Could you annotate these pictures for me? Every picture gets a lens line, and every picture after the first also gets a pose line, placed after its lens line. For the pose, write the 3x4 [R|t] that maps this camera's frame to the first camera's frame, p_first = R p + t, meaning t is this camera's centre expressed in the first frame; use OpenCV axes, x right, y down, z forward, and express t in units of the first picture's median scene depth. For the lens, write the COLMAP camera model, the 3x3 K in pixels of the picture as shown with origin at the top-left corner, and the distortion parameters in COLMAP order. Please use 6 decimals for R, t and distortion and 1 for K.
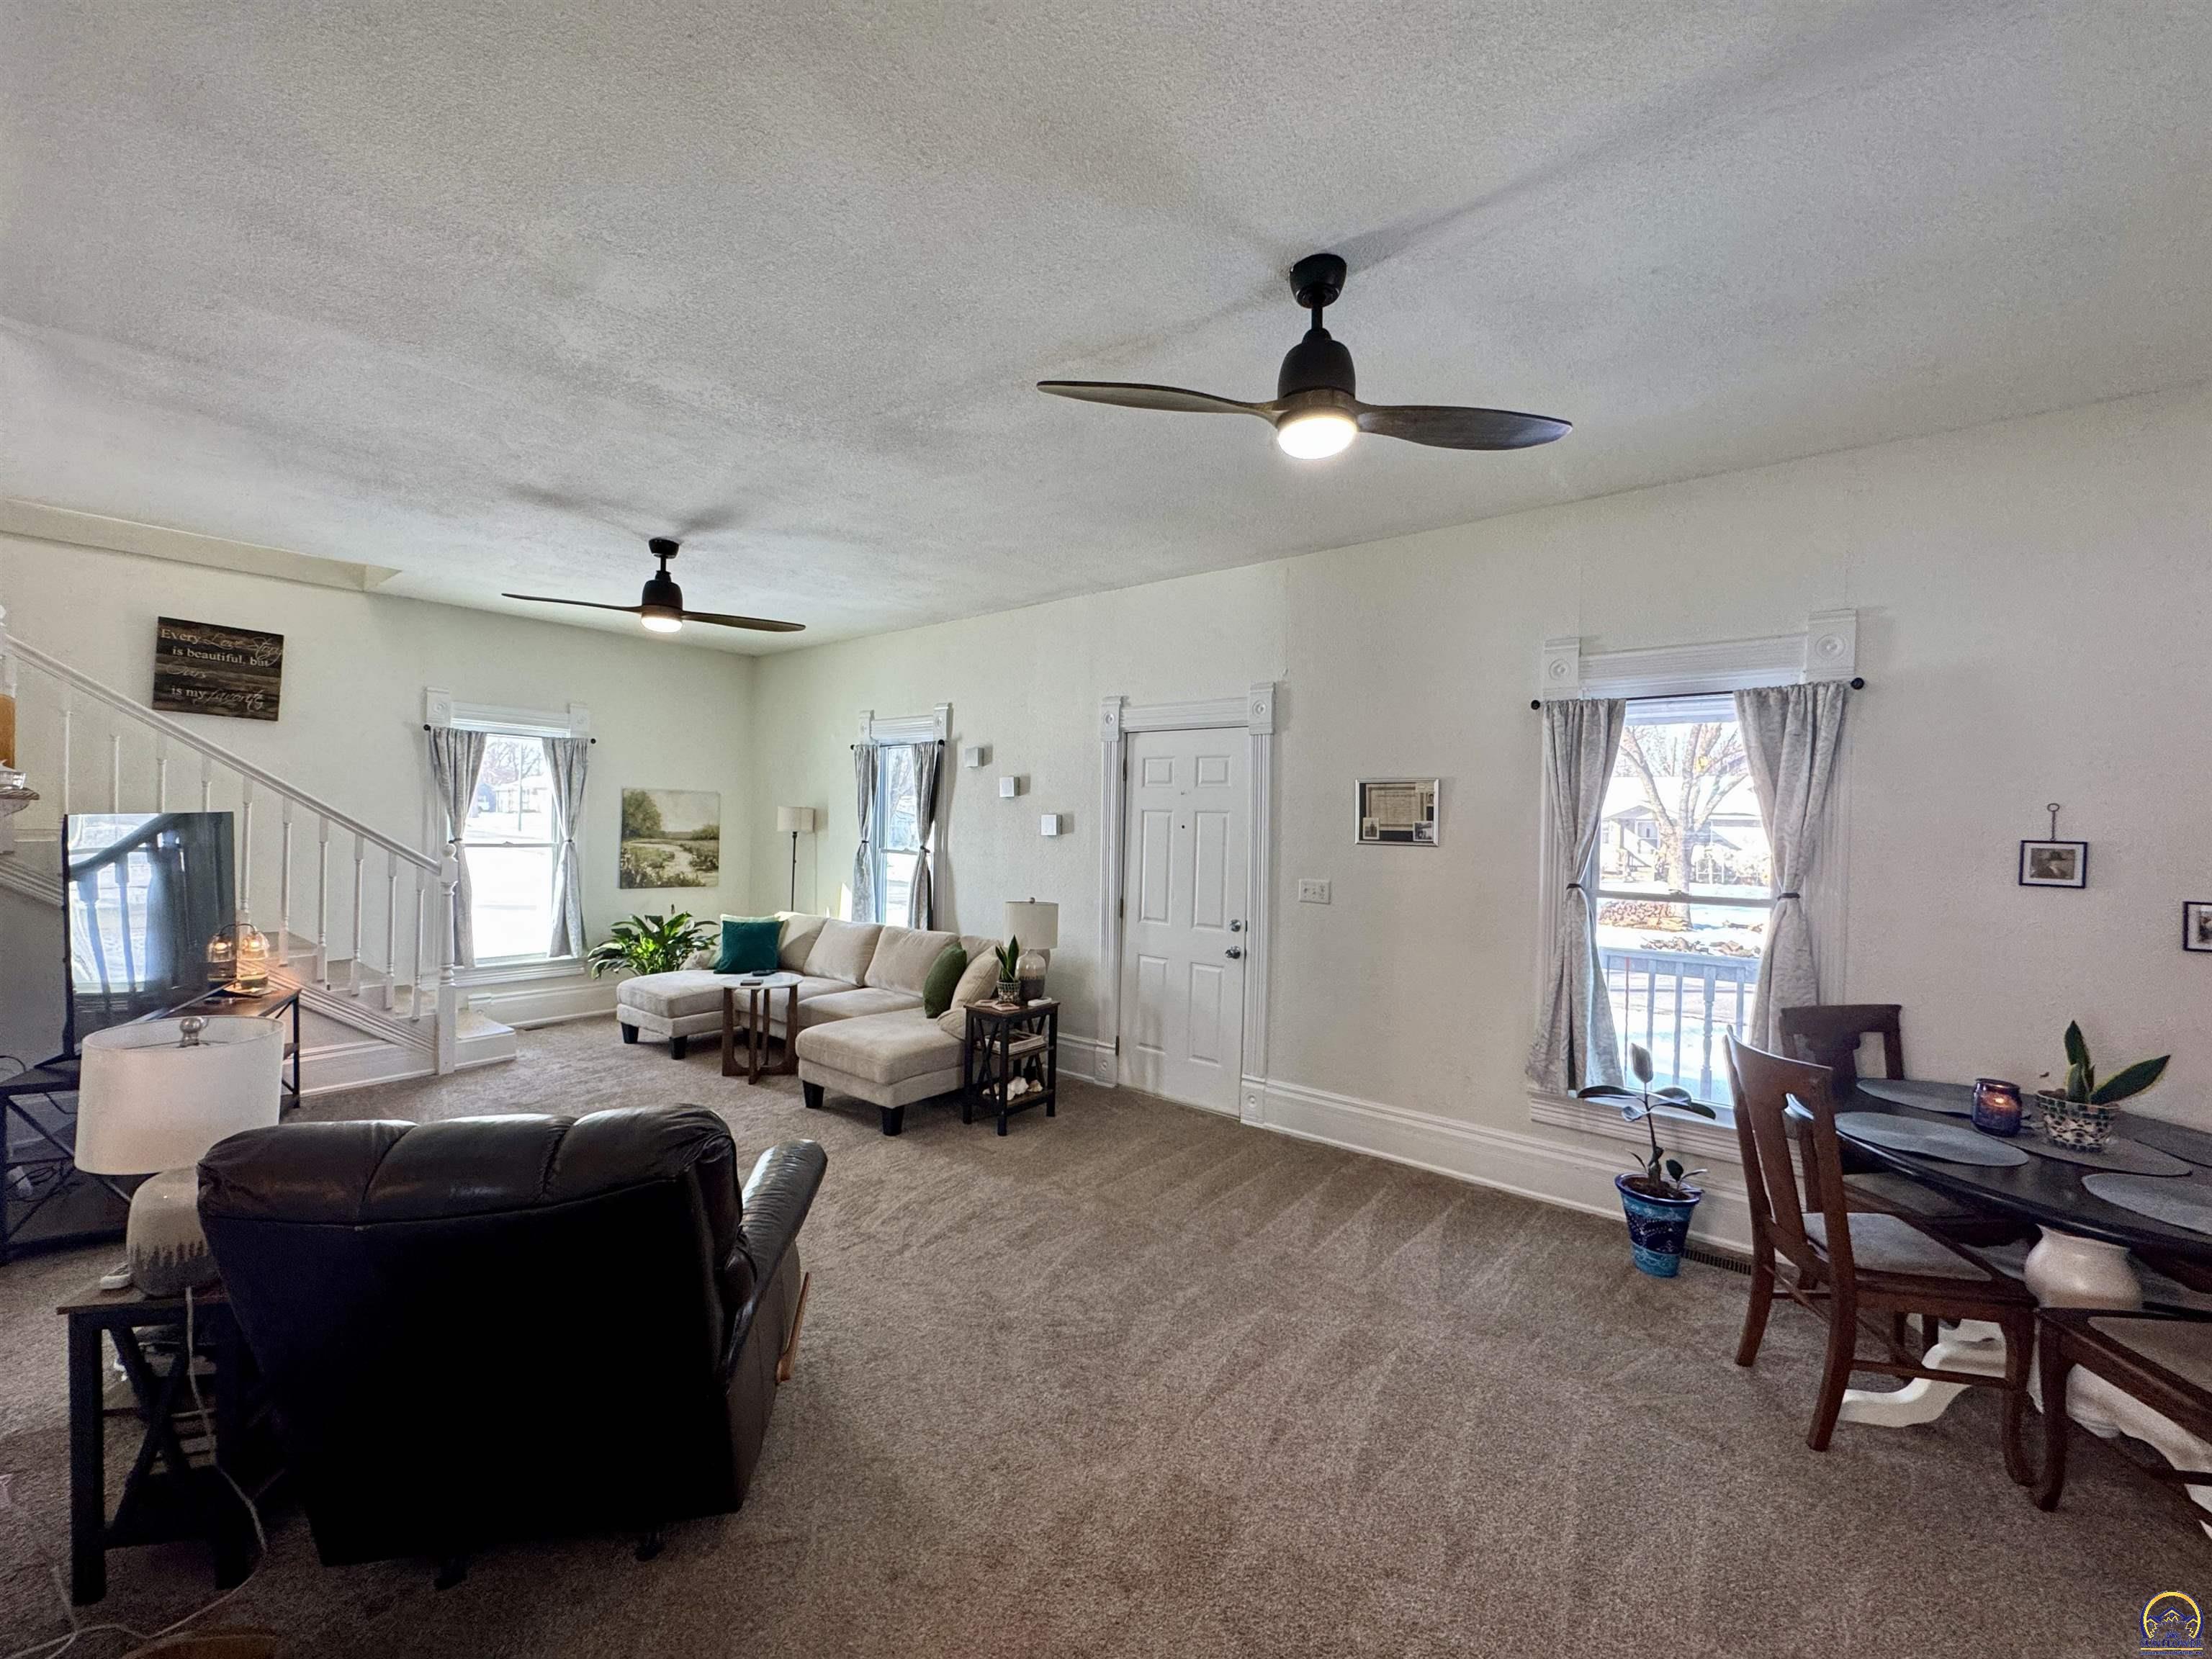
lens RADIAL K [[878.3, 0, 1106.0], [0, 878.3, 829.5], [0, 0, 1]] dist [-0.005460, 0.000414]
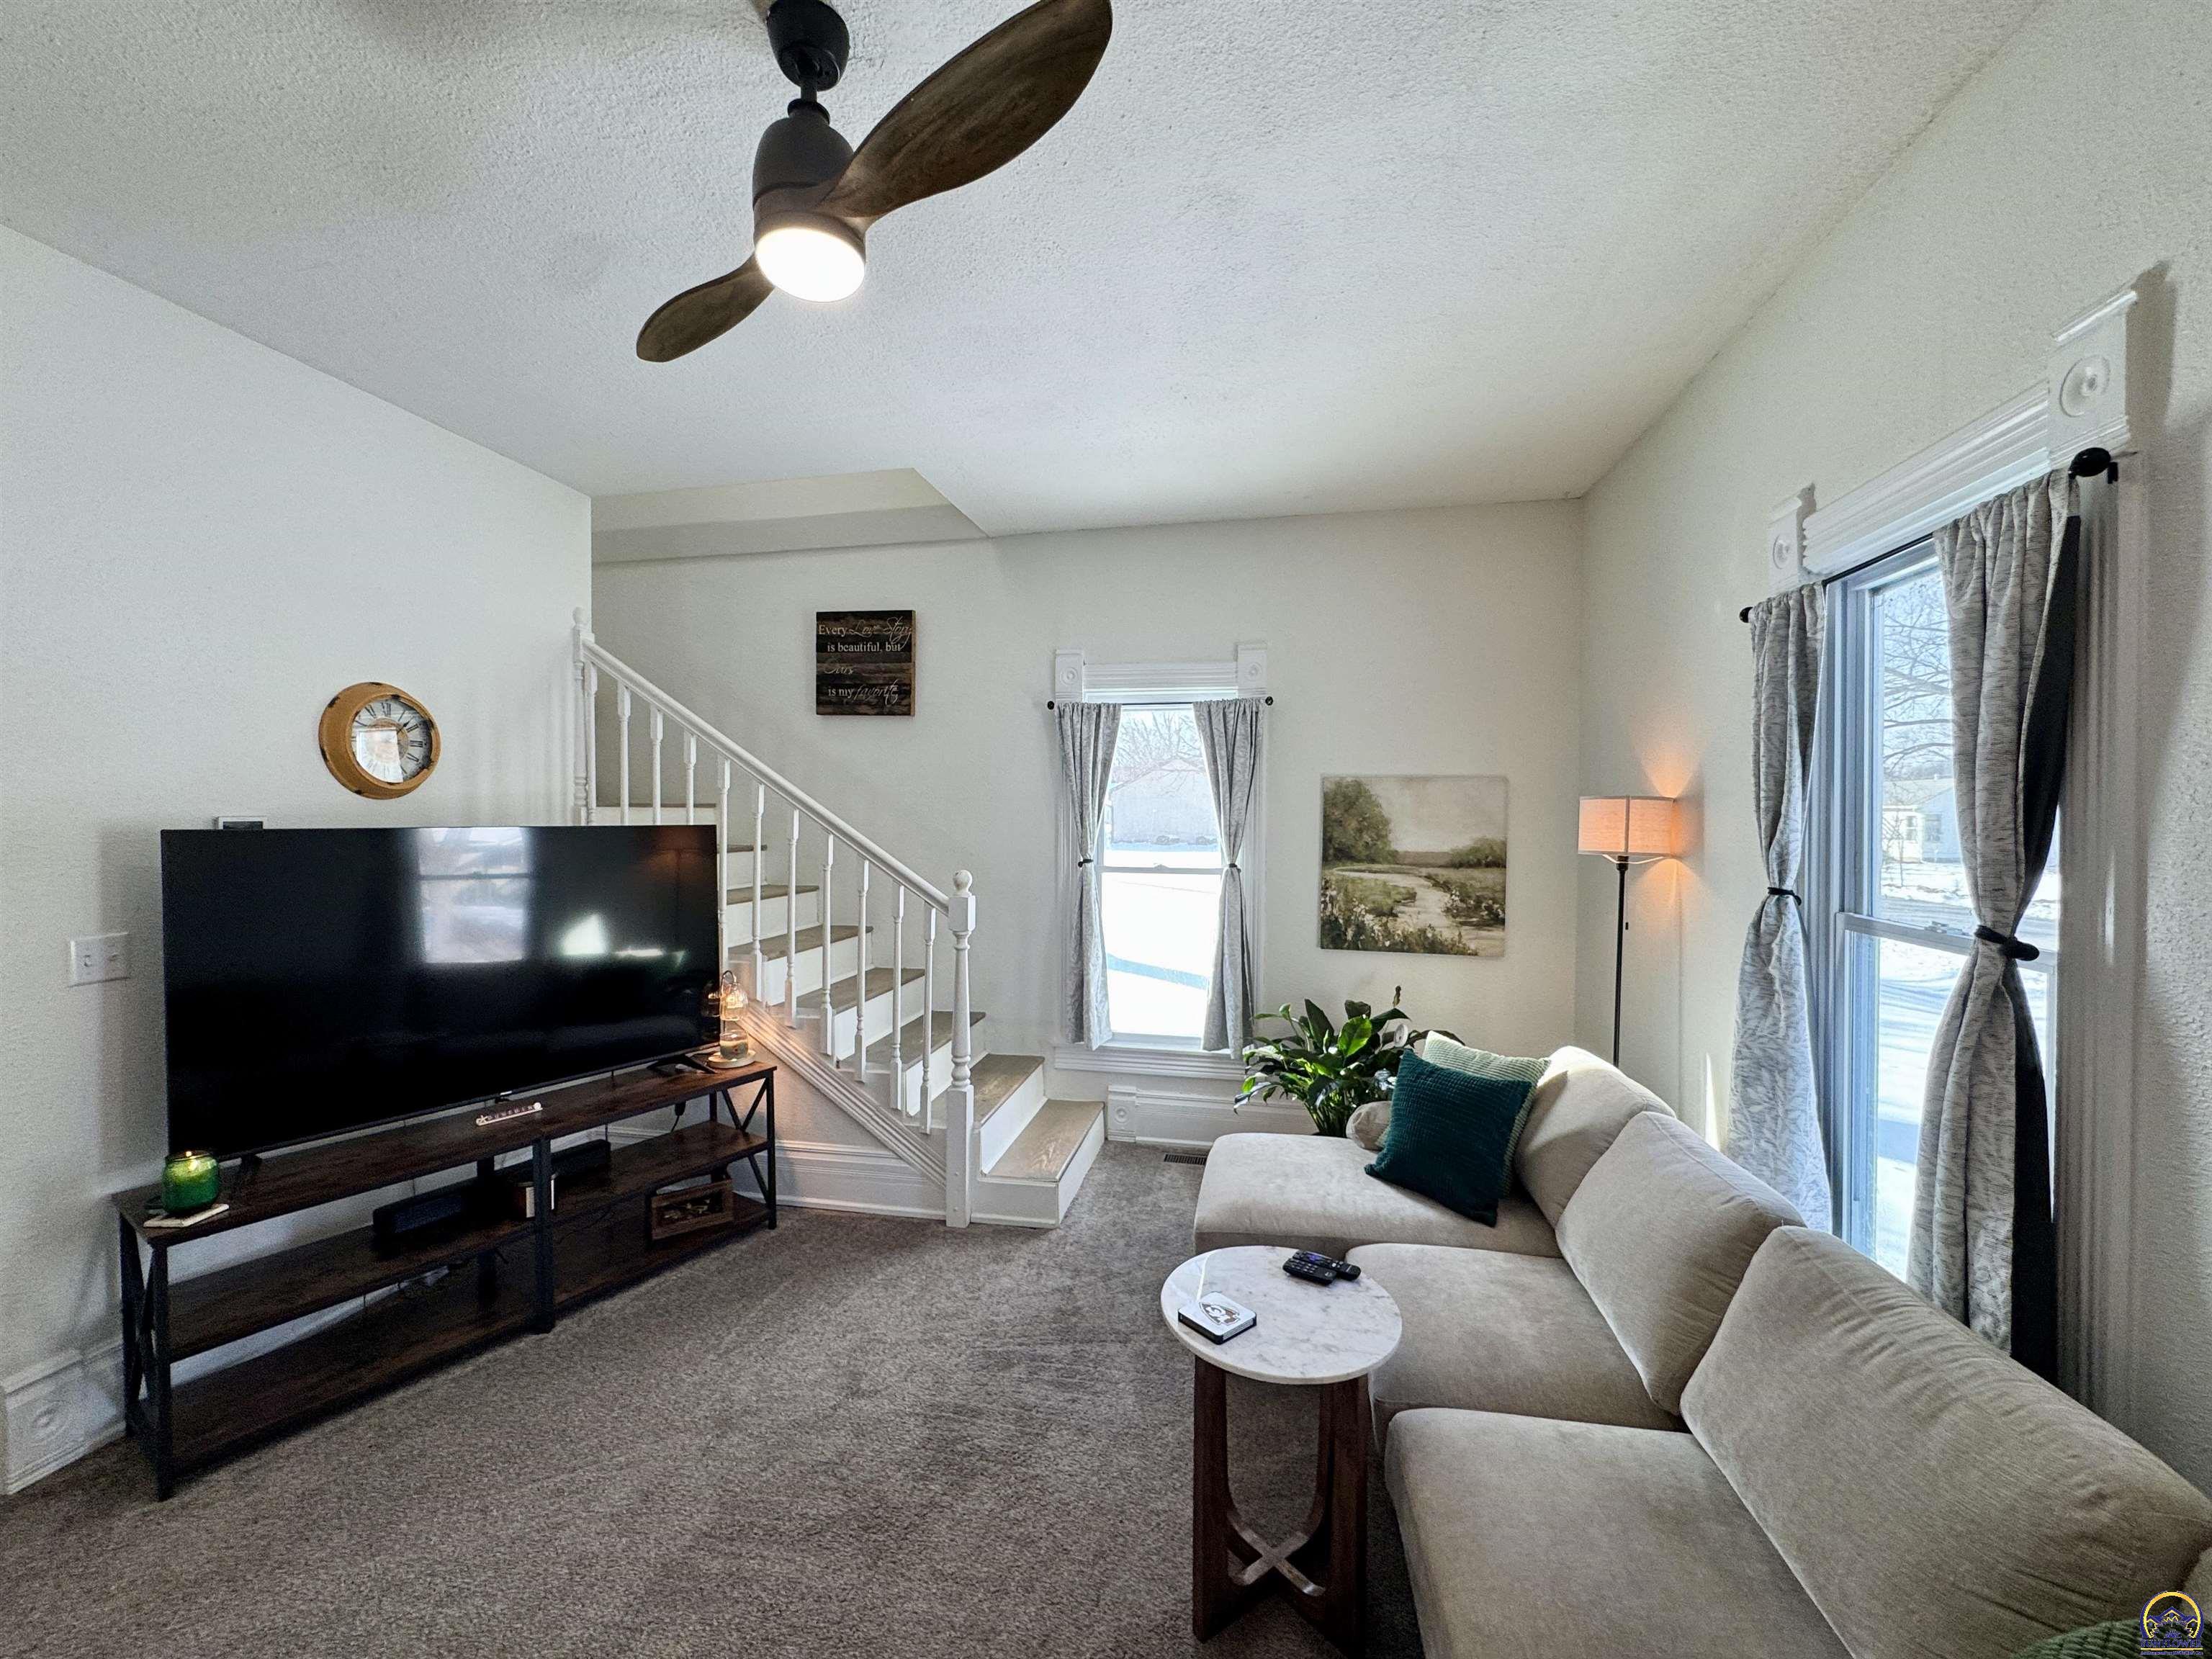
lens RADIAL K [[878.3, 0, 1106.0], [0, 878.3, 829.5], [0, 0, 1]] dist [-0.005460, 0.000414]
pose [[0.453309, -0.010700, -0.891289, -0.104095], [-0.001977, 0.999913, -0.013009, -0.004348], [0.891351, 0.007659, 0.453249, 0.667583]]
